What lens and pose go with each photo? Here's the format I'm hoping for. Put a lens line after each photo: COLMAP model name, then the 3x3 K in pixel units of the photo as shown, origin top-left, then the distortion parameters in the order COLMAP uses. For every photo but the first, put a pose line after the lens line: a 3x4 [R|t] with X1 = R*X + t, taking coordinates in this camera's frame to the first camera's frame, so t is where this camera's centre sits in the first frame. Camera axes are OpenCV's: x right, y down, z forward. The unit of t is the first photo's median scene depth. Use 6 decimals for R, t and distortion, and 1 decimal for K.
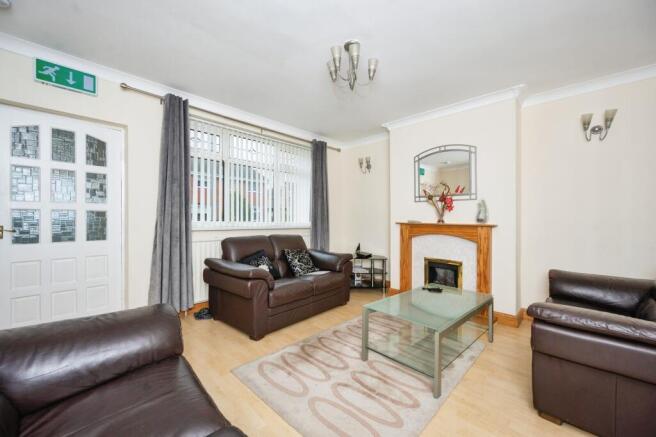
lens RADIAL K [[259.6, 0, 328.5], [0, 259.6, 220.5], [0, 0, 1]] dist [0.000995, 0.000017]
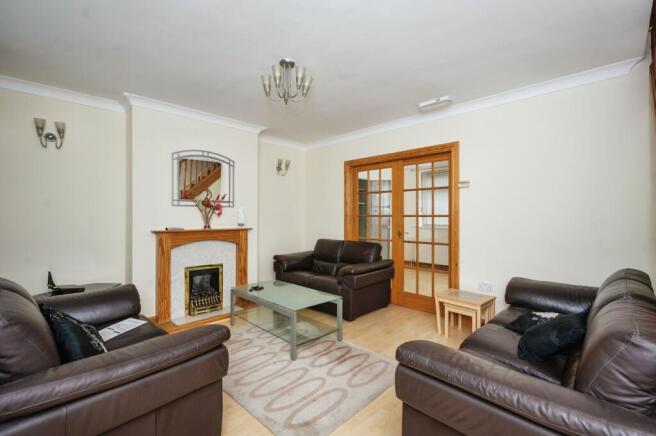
lens RADIAL K [[288.9, 0, 328.4], [0, 288.9, 212.5], [0, 0, 1]] dist [-0.002725, -0.000082]
pose [[0.022396, -0.005260, 0.999735, -0.697326], [0.006242, 0.999967, 0.005121, -0.058148], [-0.999730, 0.006125, 0.022428, 0.535390]]
